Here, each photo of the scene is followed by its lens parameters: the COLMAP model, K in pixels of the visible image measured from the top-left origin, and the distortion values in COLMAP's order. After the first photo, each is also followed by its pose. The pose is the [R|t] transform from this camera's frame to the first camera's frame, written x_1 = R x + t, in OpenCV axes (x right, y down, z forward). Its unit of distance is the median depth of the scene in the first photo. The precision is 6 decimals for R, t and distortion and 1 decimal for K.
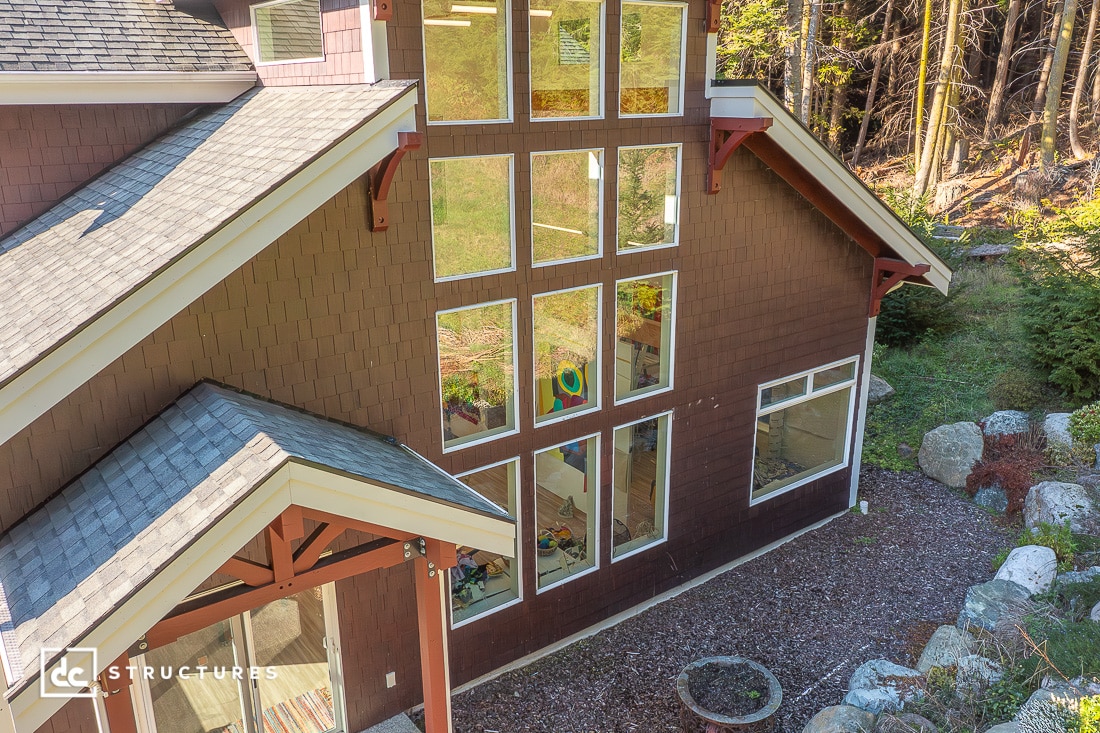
lens RADIAL K [[868.3, 0, 545.1], [0, 868.3, 361.2], [0, 0, 1]] dist [0.000625, -0.000485]
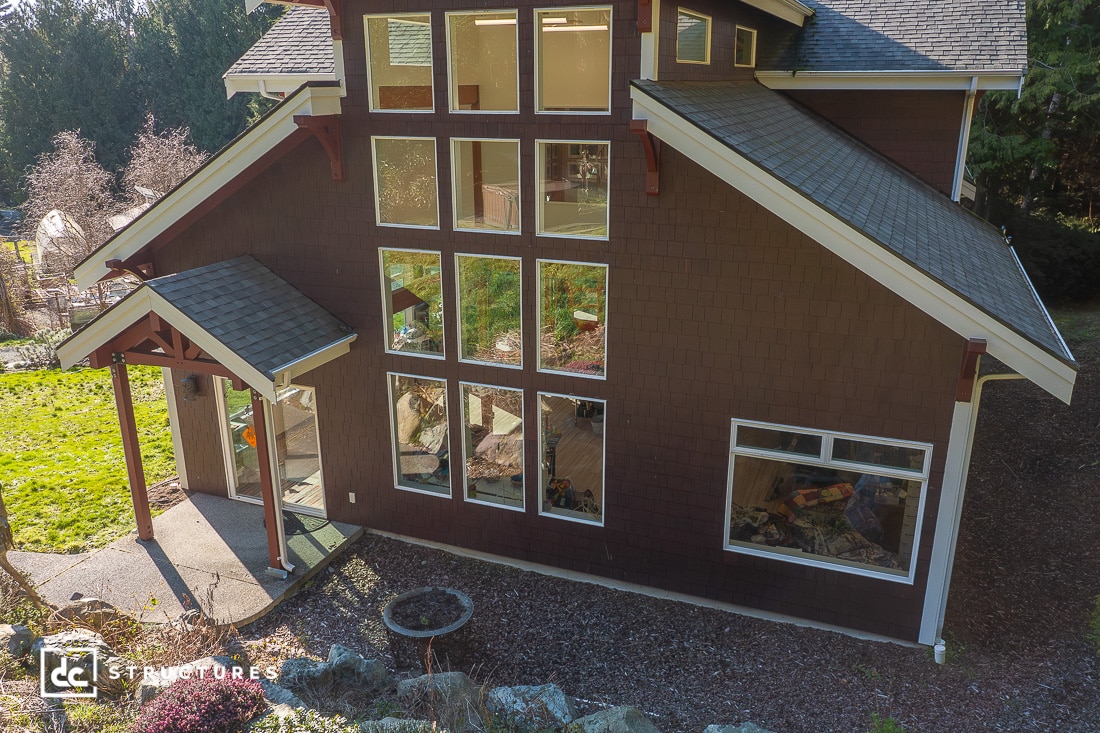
lens RADIAL K [[868.3, 0, 555.5], [0, 868.3, 357.8], [0, 0, 1]] dist [0.000625, -0.000485]
pose [[0.533962, 0.263855, -0.803284, 0.824460], [-0.257415, 0.955690, 0.142806, -0.109616], [0.805370, 0.130525, 0.578223, 0.308785]]
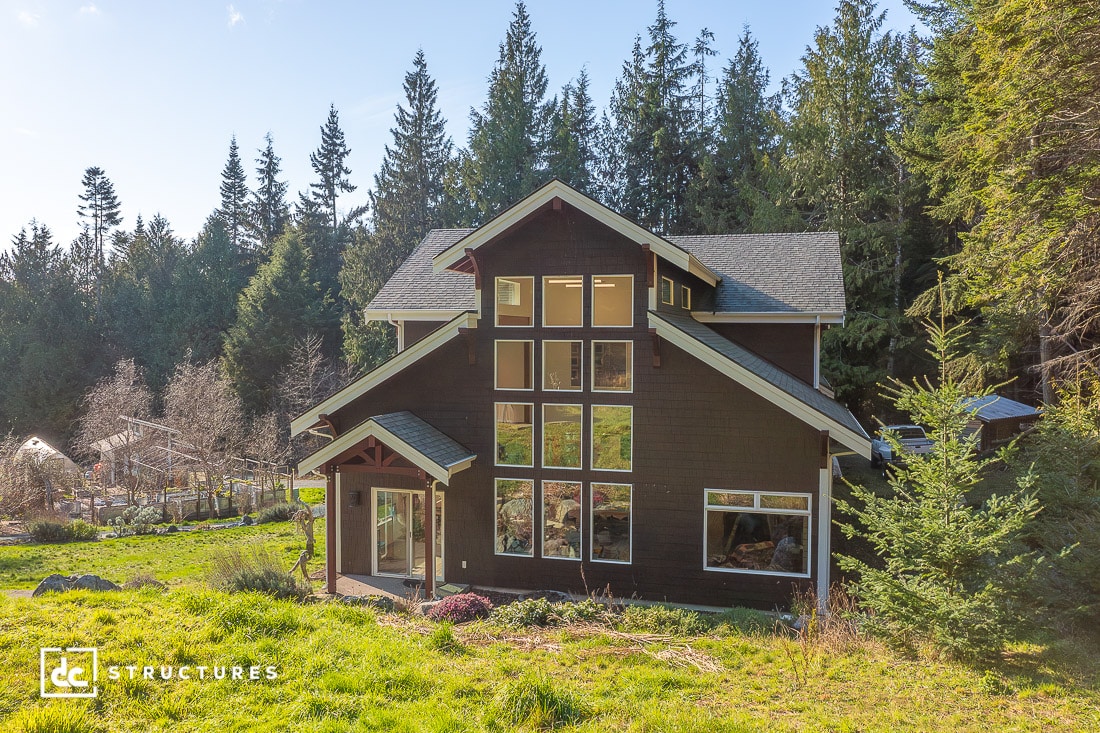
lens RADIAL K [[868.3, 0, 554.8], [0, 868.3, 359.6], [0, 0, 1]] dist [0.000625, -0.000485]
pose [[0.624197, 0.033033, -0.780569, 1.284744], [-0.246550, 0.956380, -0.156685, 0.116005], [0.741344, 0.290252, 0.605114, -0.256195]]
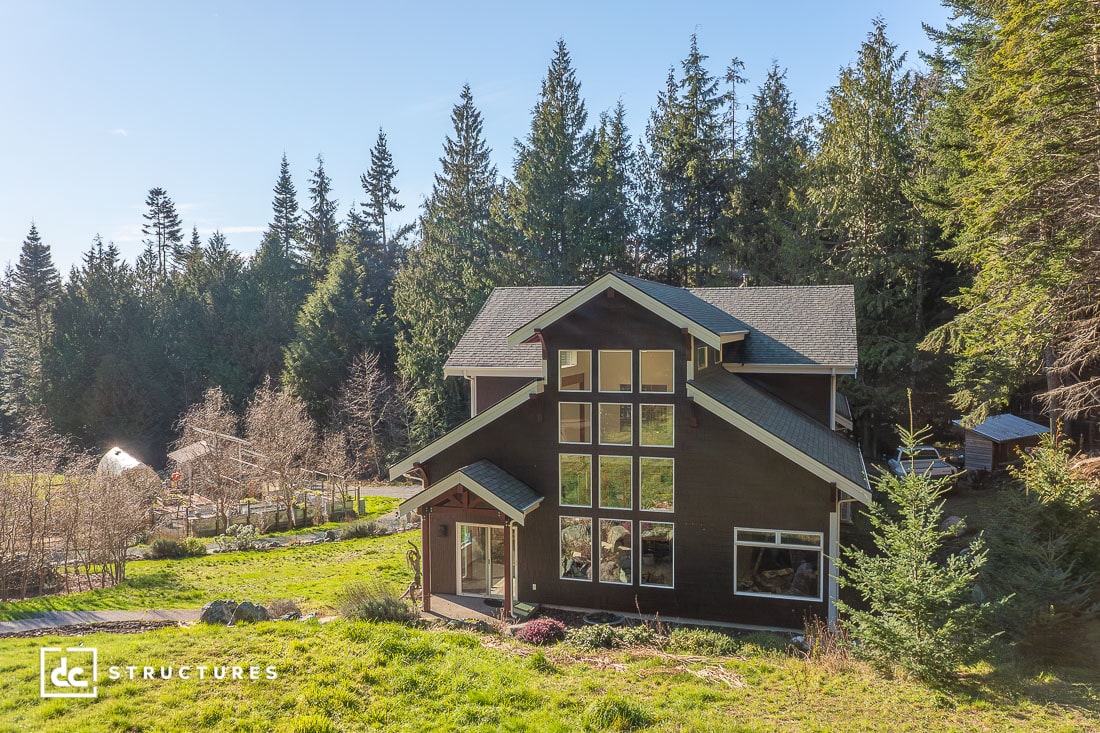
lens RADIAL K [[868.3, 0, 555.1], [0, 868.3, 360.0], [0, 0, 1]] dist [0.000625, -0.000485]
pose [[0.595128, 0.039513, -0.802659, 1.513355], [-0.244320, 0.960409, -0.133872, 0.024734], [0.765591, 0.275776, 0.581221, -0.544117]]
